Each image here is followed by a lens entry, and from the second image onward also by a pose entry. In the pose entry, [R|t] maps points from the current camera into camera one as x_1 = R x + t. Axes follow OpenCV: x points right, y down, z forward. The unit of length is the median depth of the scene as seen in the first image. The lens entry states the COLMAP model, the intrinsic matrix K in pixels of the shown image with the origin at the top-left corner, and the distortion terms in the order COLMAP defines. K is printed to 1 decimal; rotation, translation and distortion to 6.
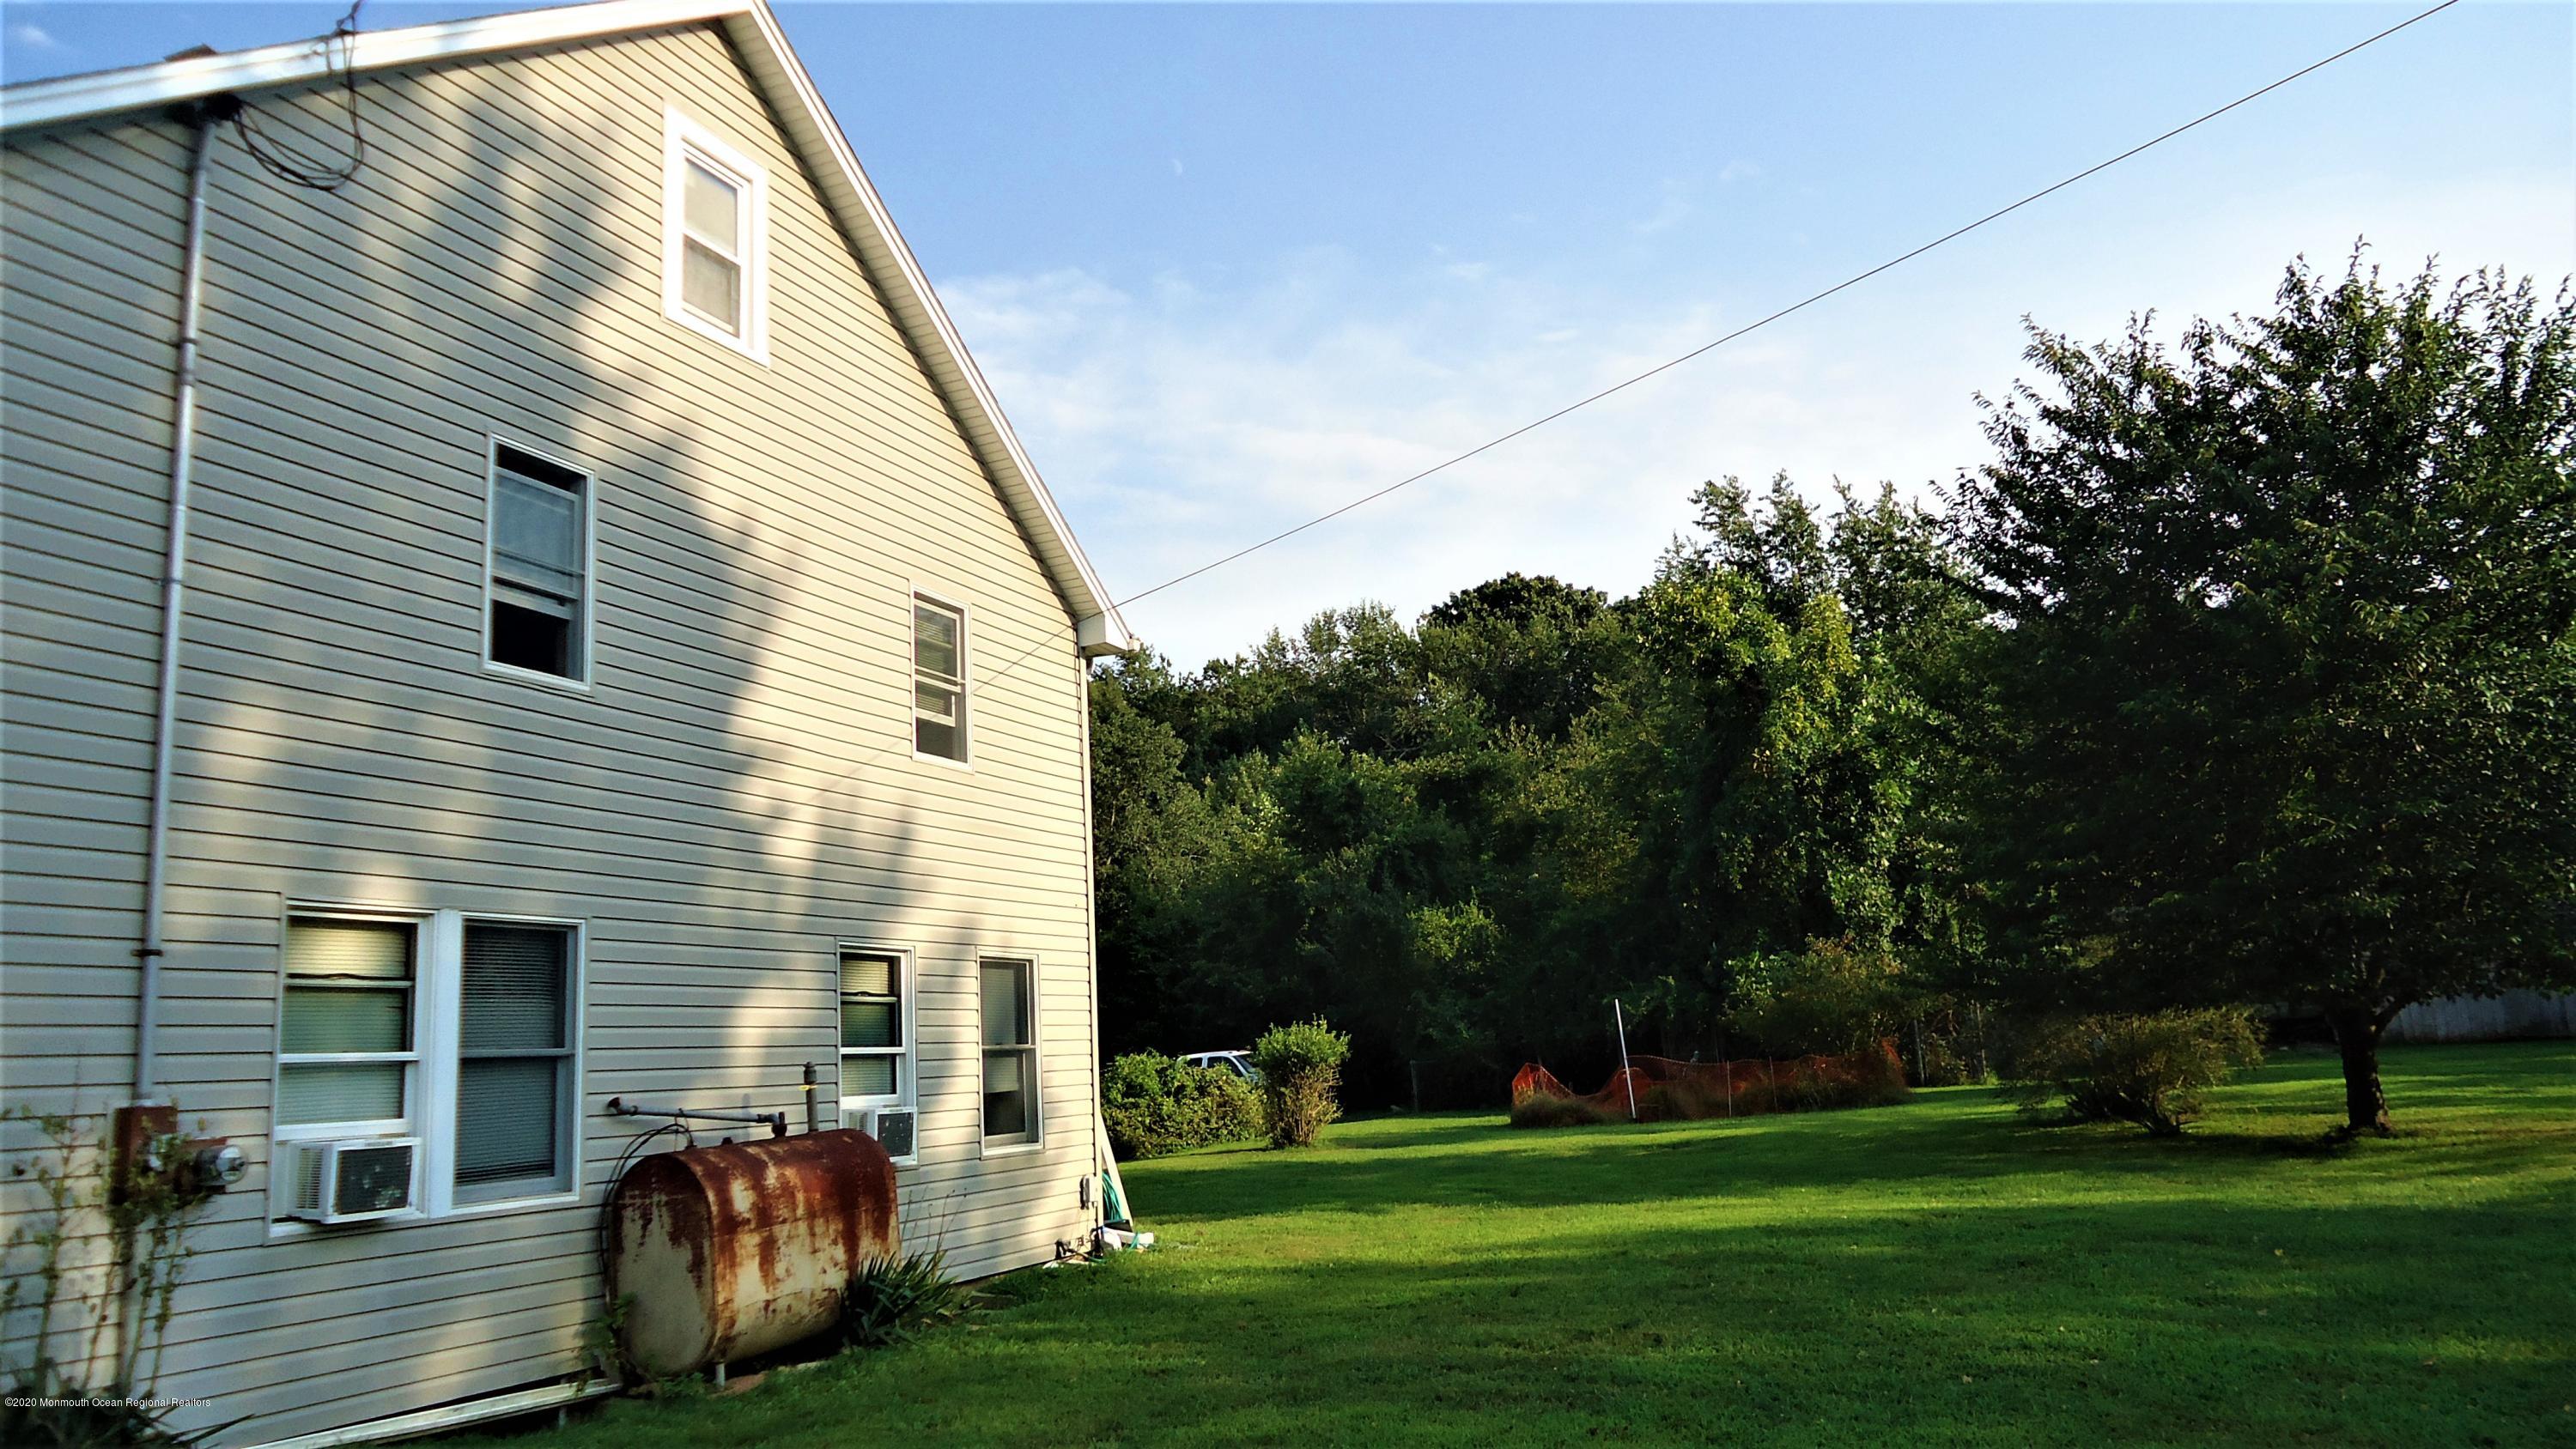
lens RADIAL K [[1885.9, 0, 1286.3], [0, 1885.9, 719.2], [0, 0, 1]] dist [-0.004646, 0.007007]
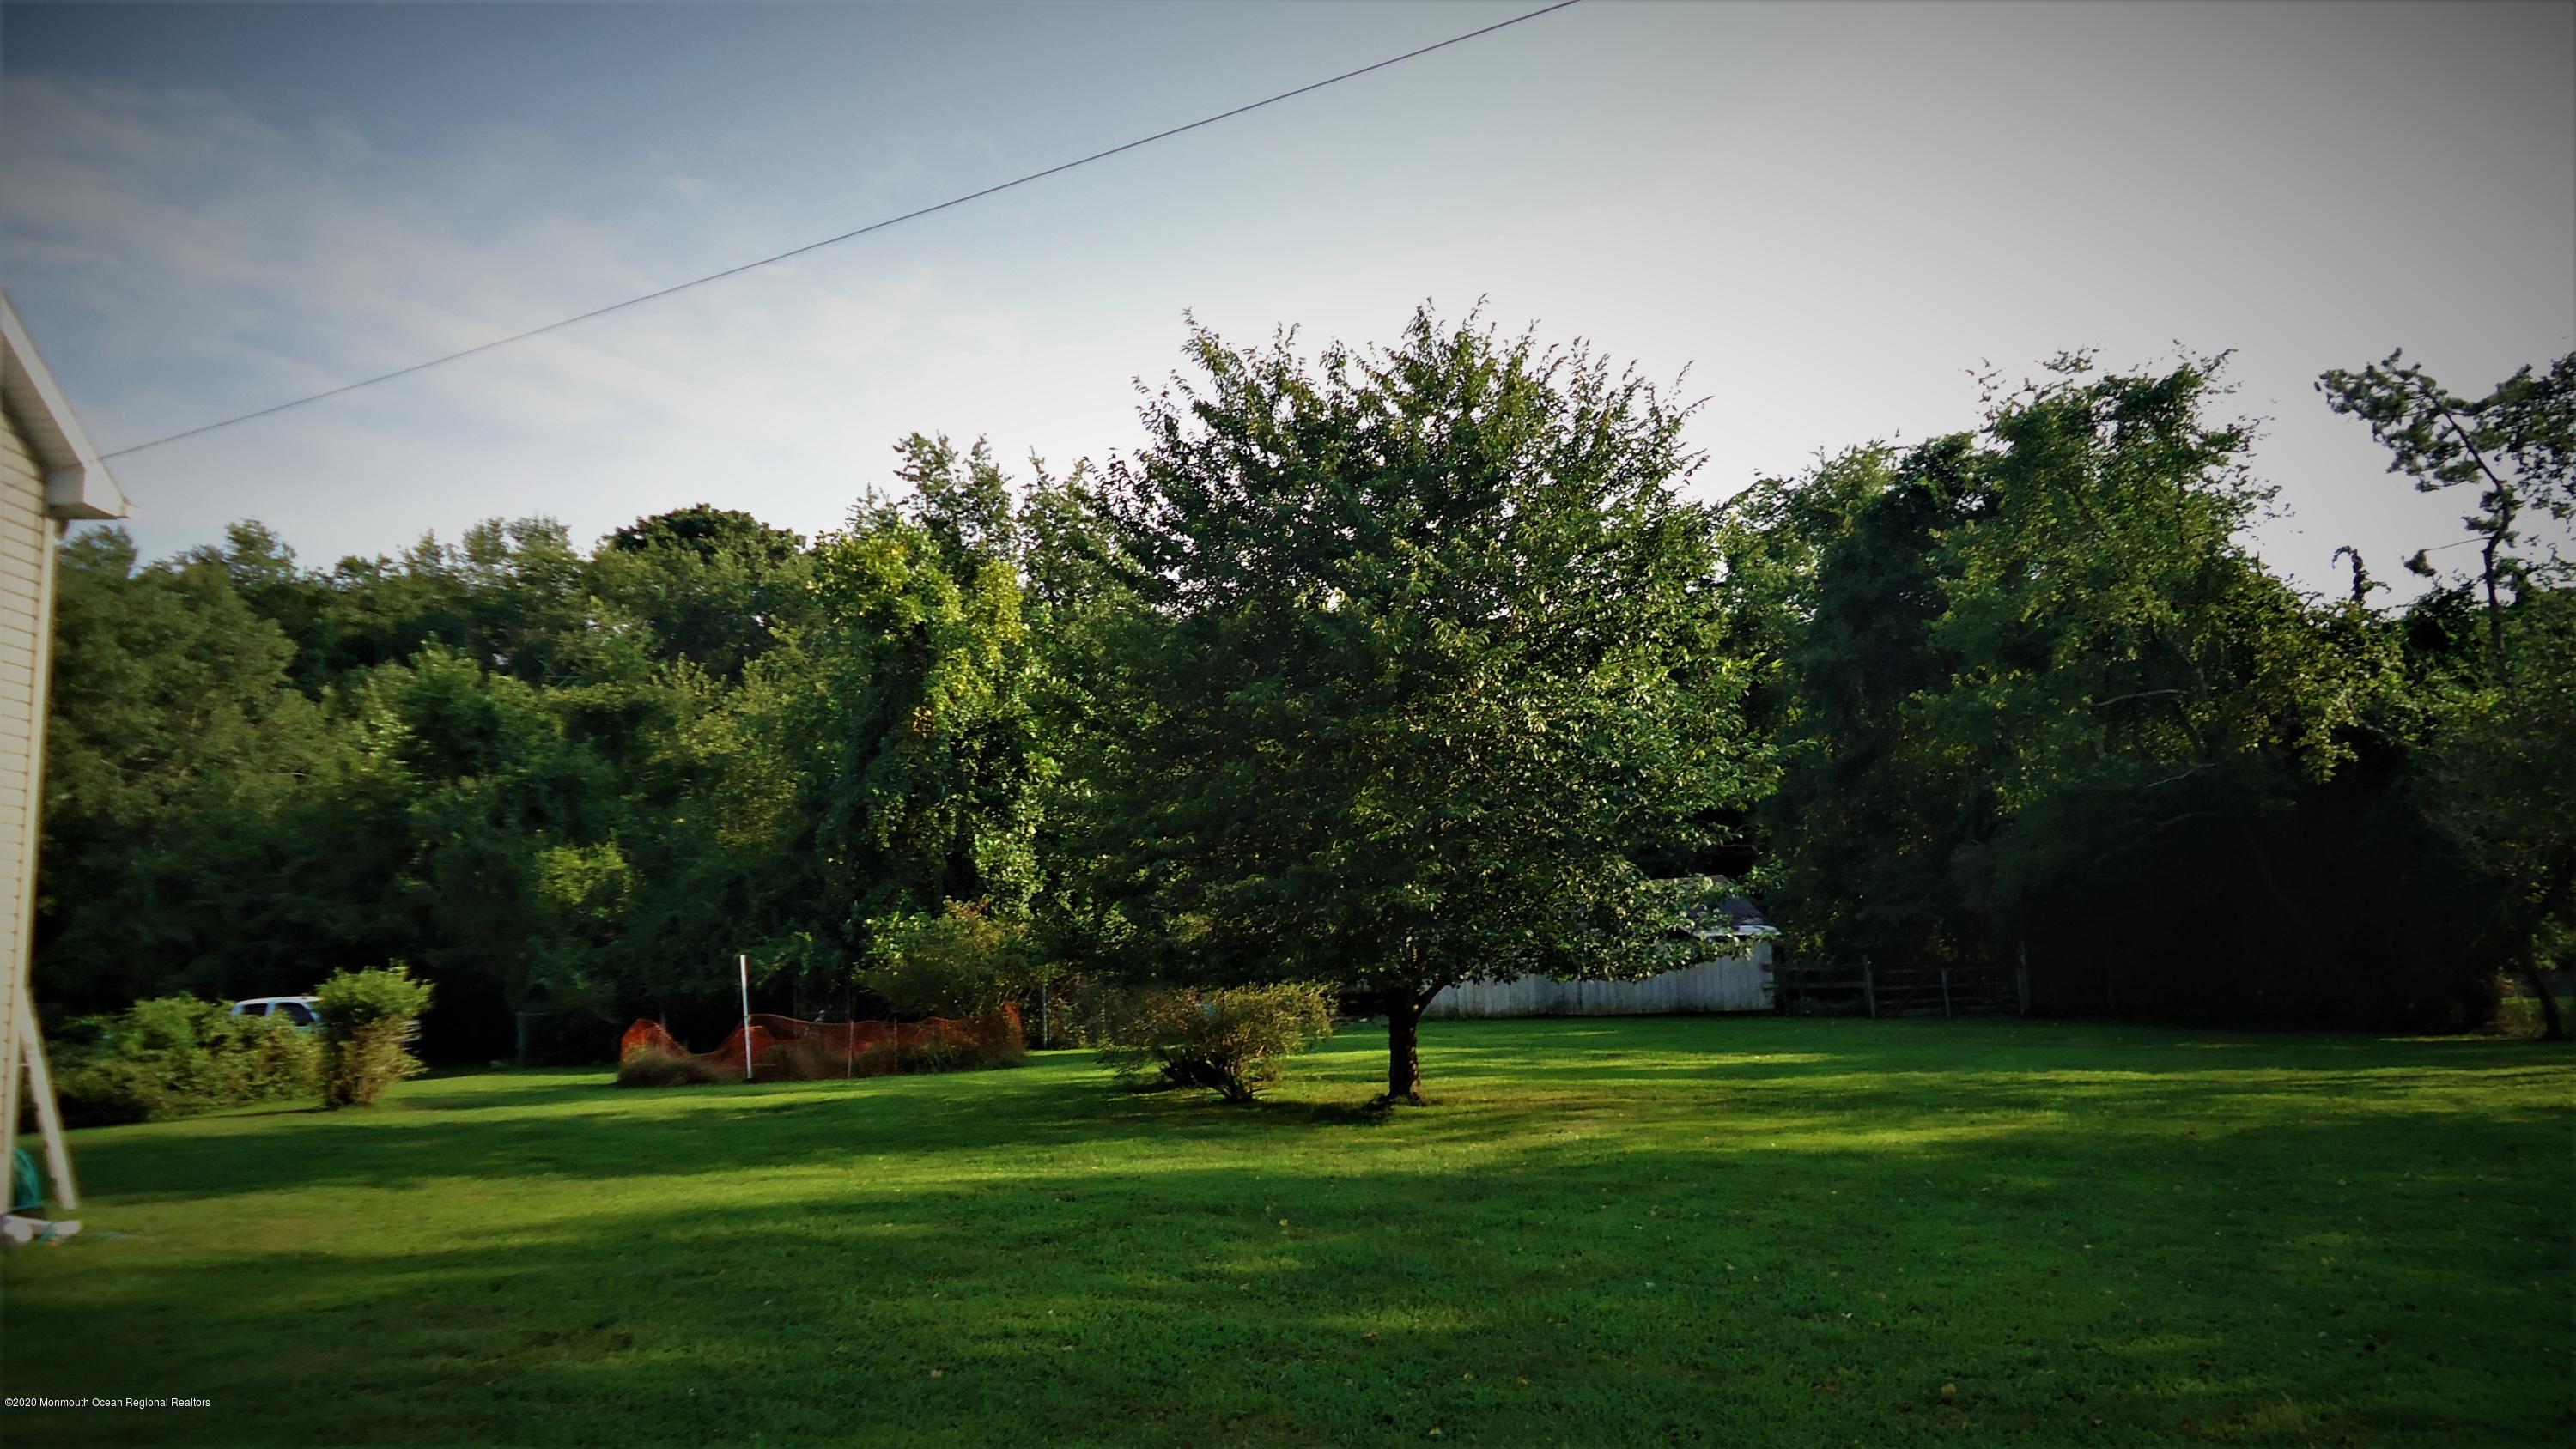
lens RADIAL K [[1889.0, 0, 1288.5], [0, 1889.0, 731.5], [0, 0, 1]] dist [0.003830, 0.005424]
pose [[0.908552, 0.083796, 0.409281, 0.034295], [-0.096045, 0.995332, 0.009424, 0.000055], [-0.406581, -0.047872, 0.912360, 0.022958]]
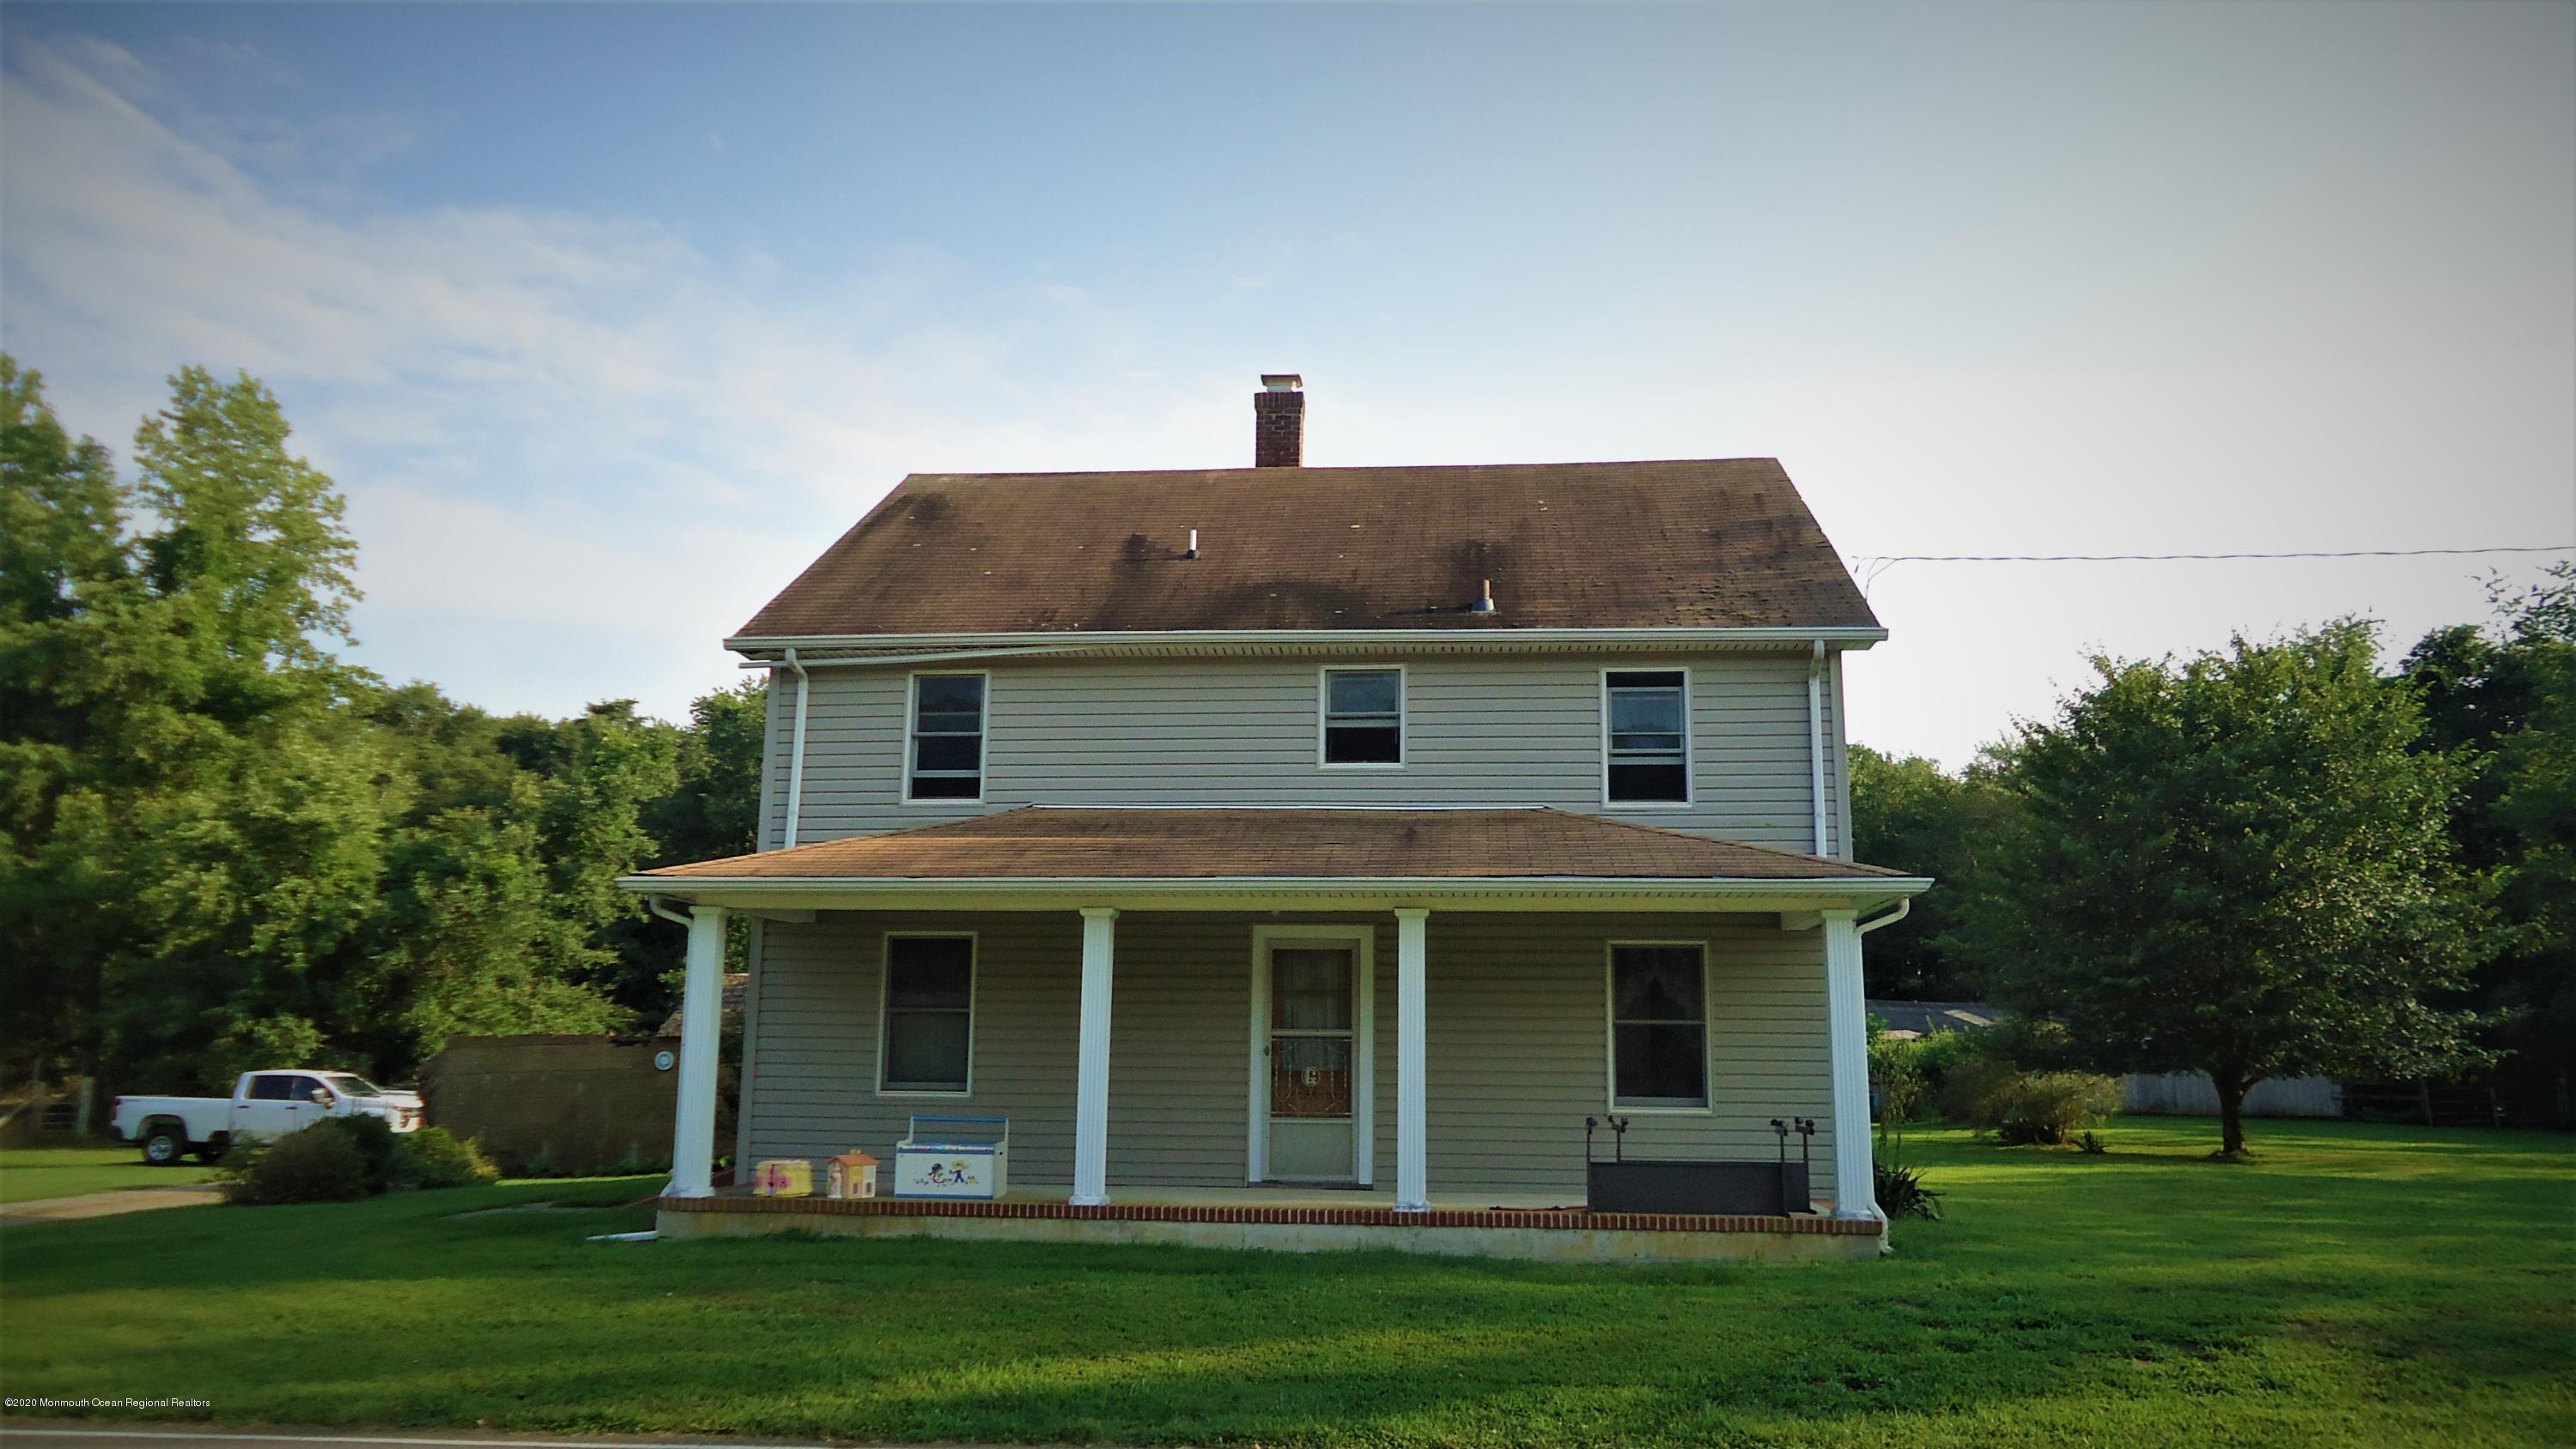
lens RADIAL K [[1859.1, 0, 1283.0], [0, 1859.1, 720.0], [0, 0, 1]] dist [-0.012392, 0.005396]
pose [[0.962328, 0.113491, 0.247073, -0.577784], [-0.108594, 0.993525, -0.033403, -0.016147], [-0.249264, 0.005314, 0.968421, -0.329555]]
